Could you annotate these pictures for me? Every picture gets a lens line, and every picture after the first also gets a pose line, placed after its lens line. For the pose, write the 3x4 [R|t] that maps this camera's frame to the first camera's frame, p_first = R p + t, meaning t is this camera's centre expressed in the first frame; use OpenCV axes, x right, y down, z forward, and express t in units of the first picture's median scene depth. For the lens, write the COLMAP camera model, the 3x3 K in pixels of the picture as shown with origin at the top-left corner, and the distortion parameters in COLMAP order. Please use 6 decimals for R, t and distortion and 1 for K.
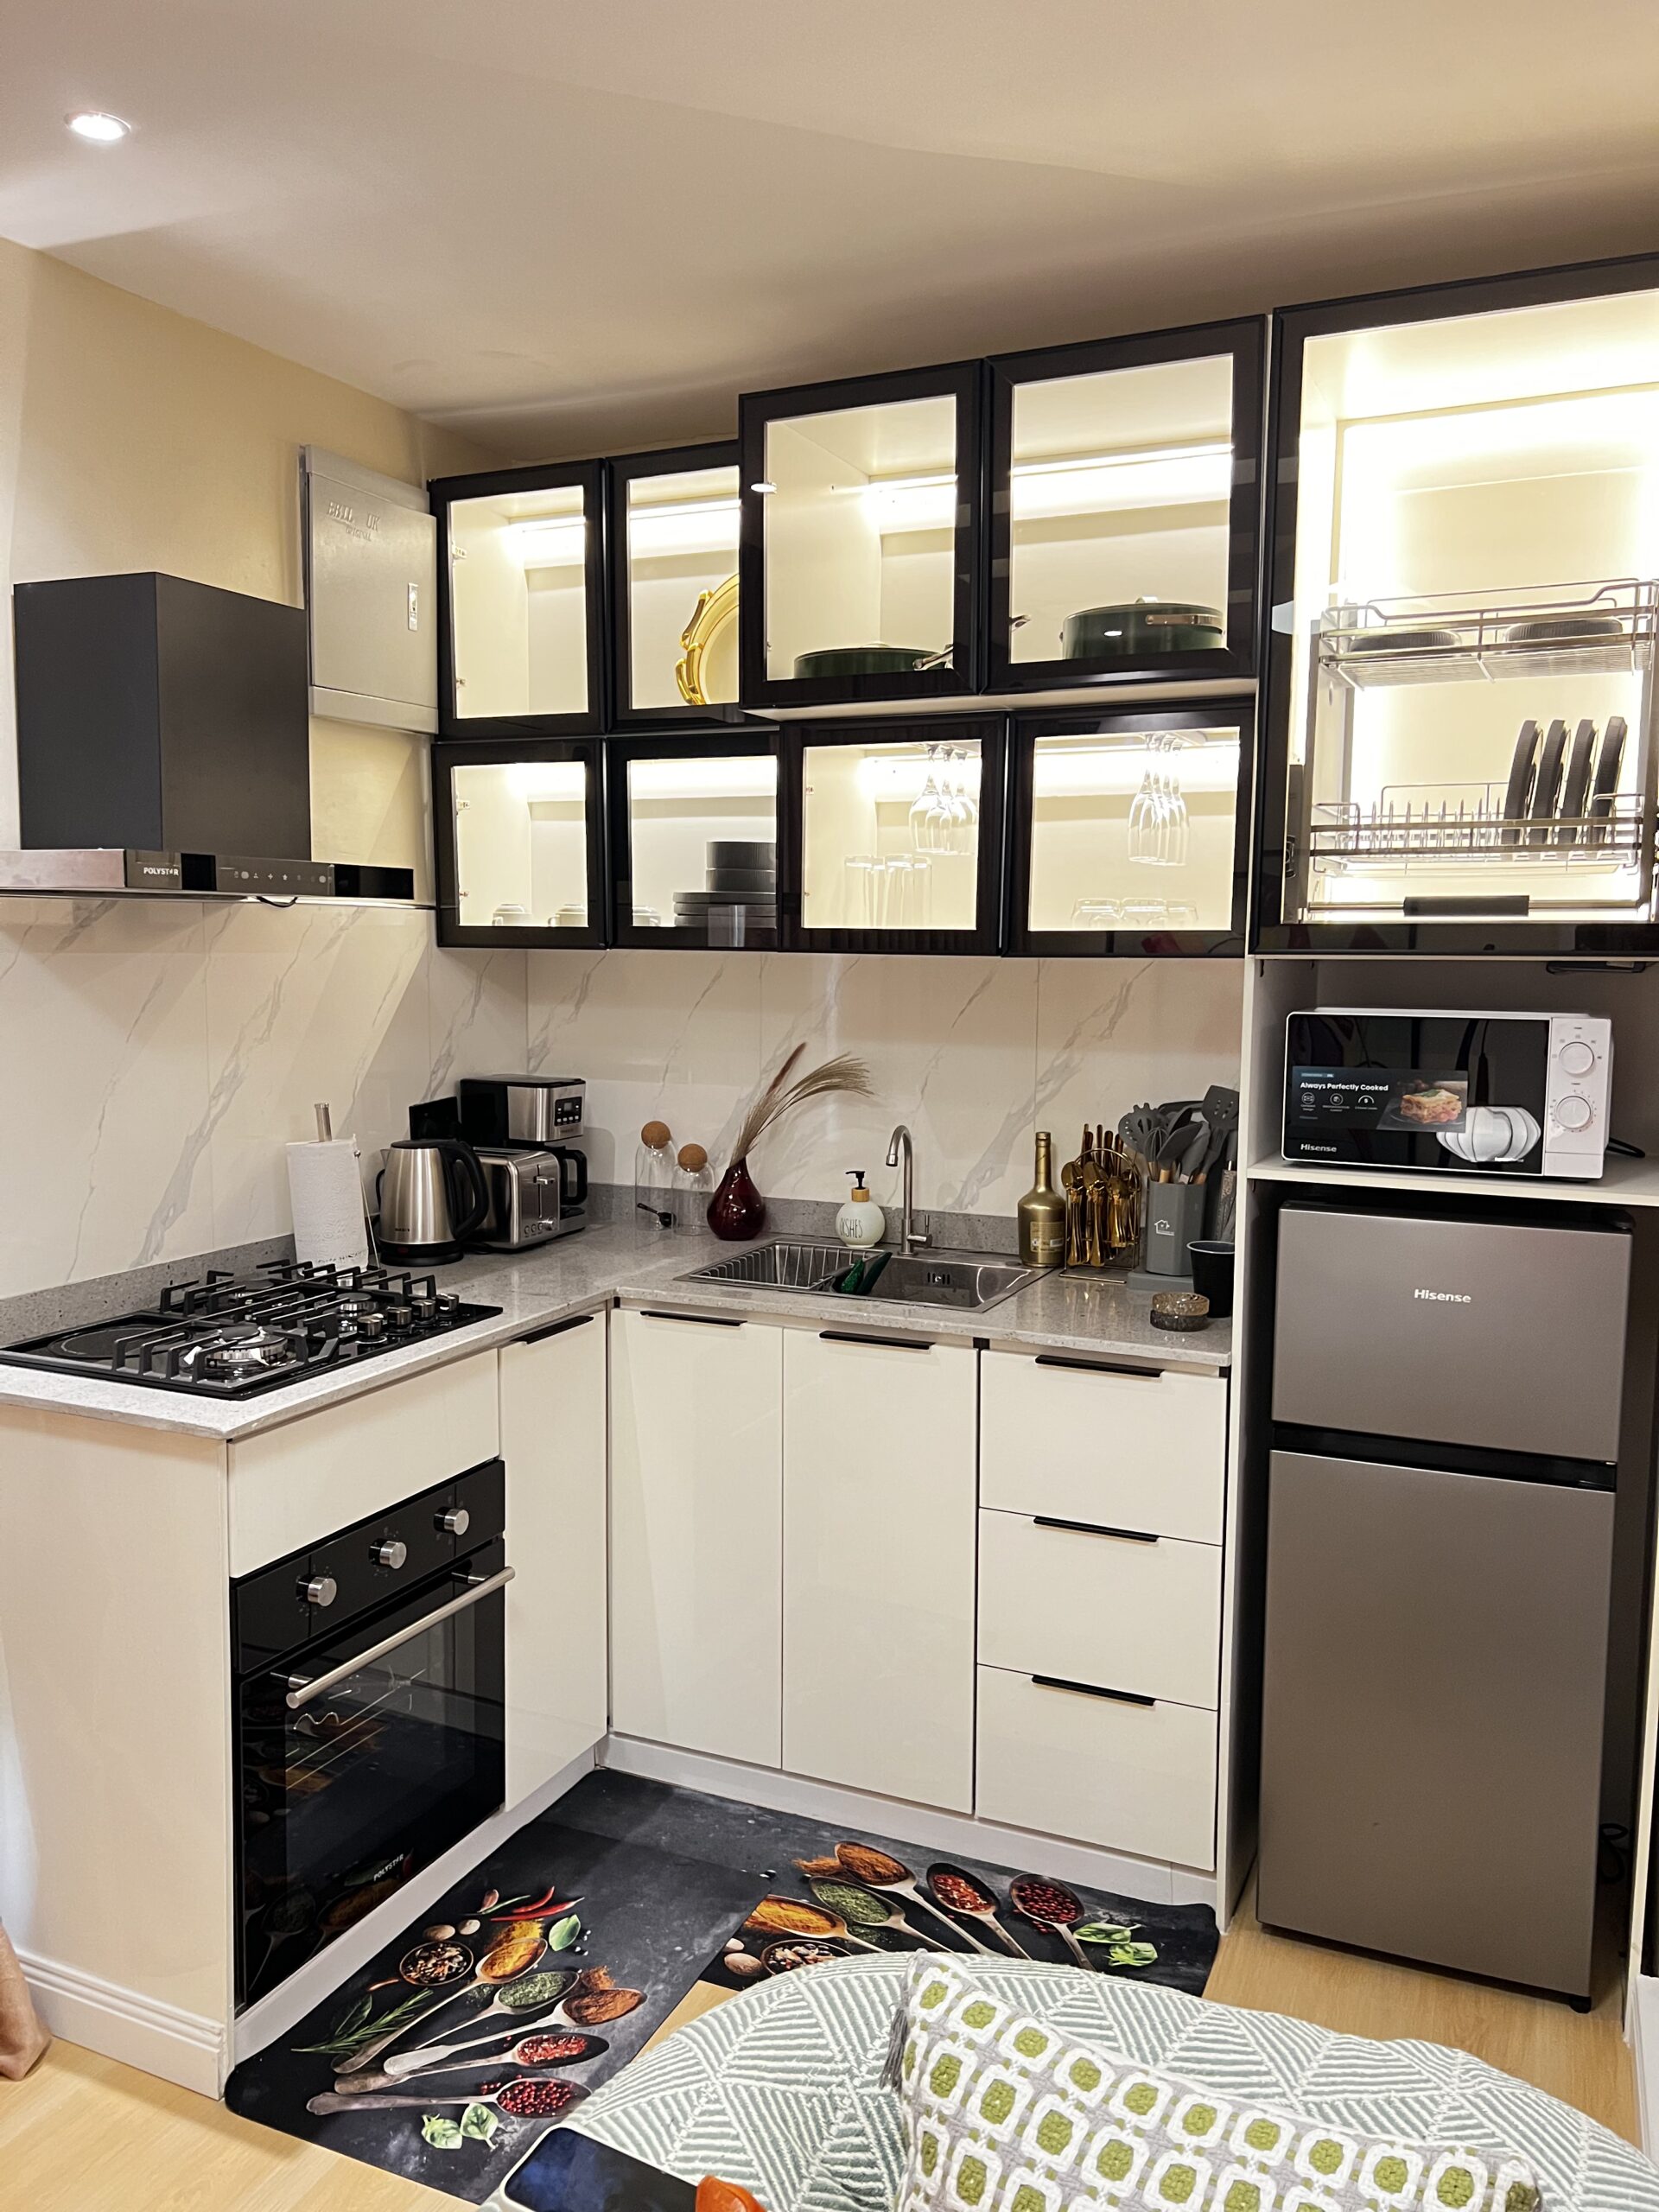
lens RADIAL K [[1655.5, 0, 870.8], [0, 1655.5, 1093.1], [0, 0, 1]] dist [0.049801, -0.055287]
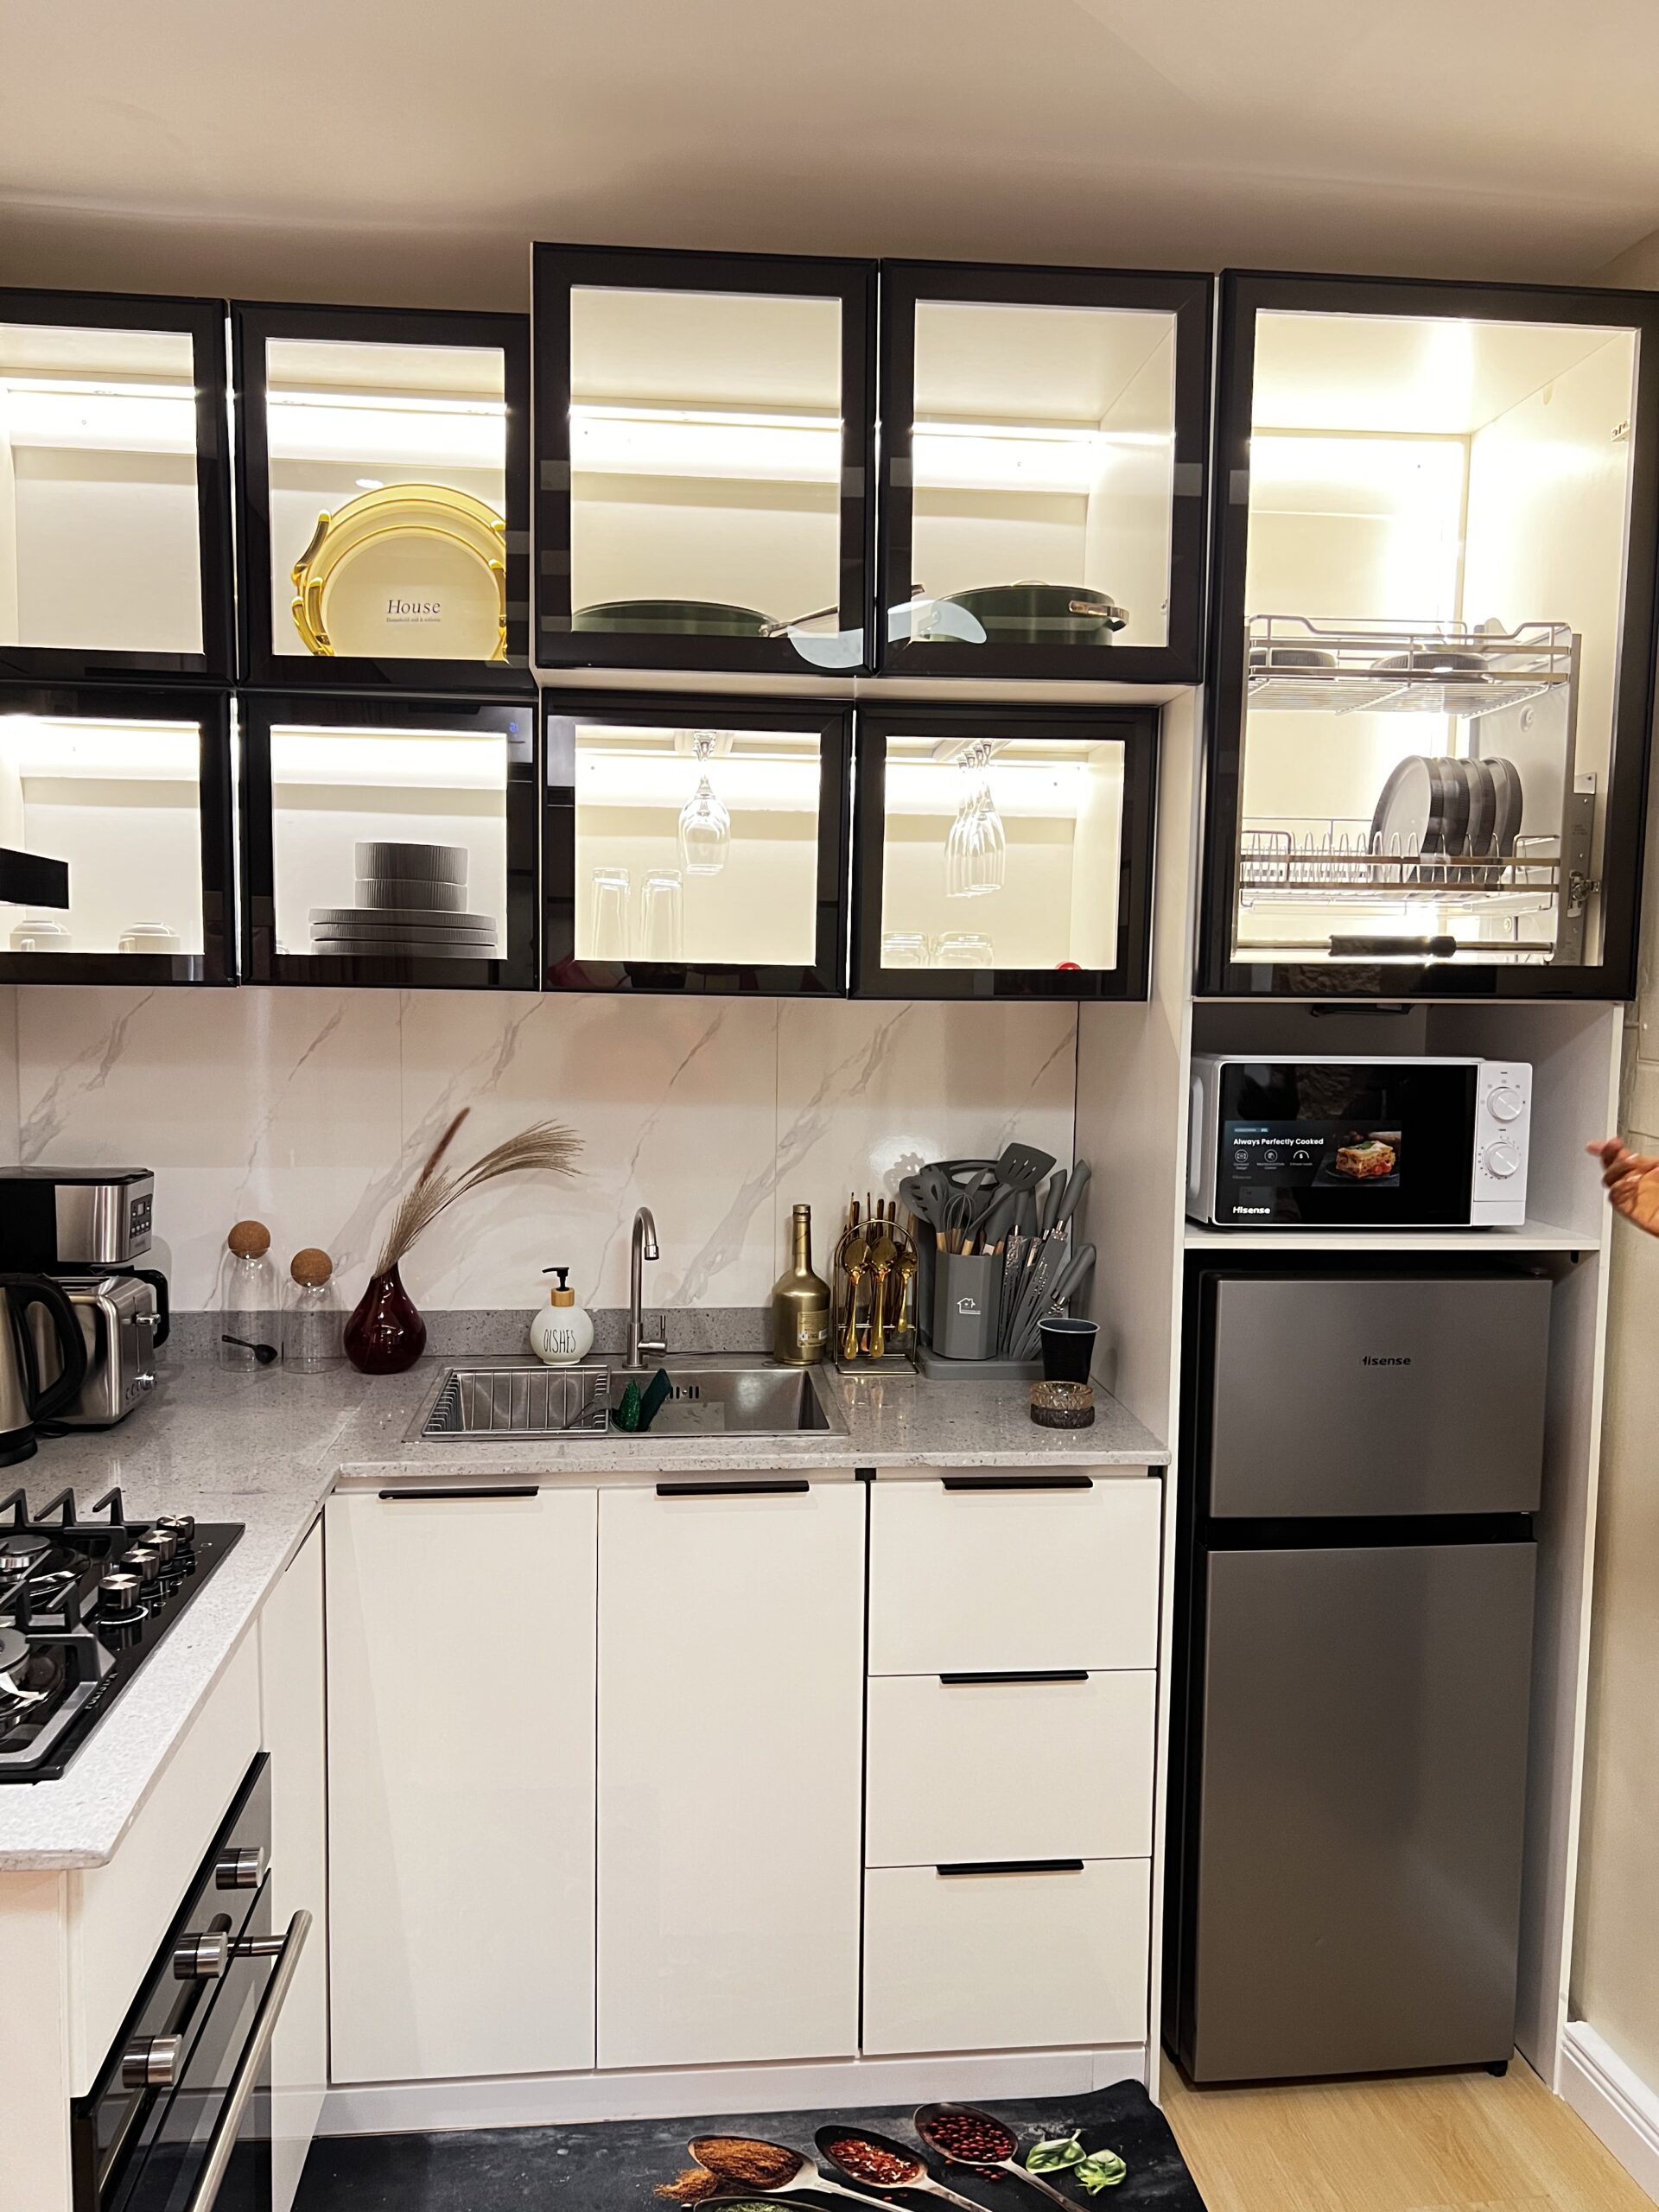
lens RADIAL K [[1655.5, 0, 826.9], [0, 1655.5, 1107.5], [0, 0, 1]] dist [0.049801, -0.055287]
pose [[0.871451, -0.033999, 0.489303, -0.337718], [0.039869, 0.999204, -0.001576, -0.027887], [-0.488859, 0.020881, 0.872113, 0.291124]]
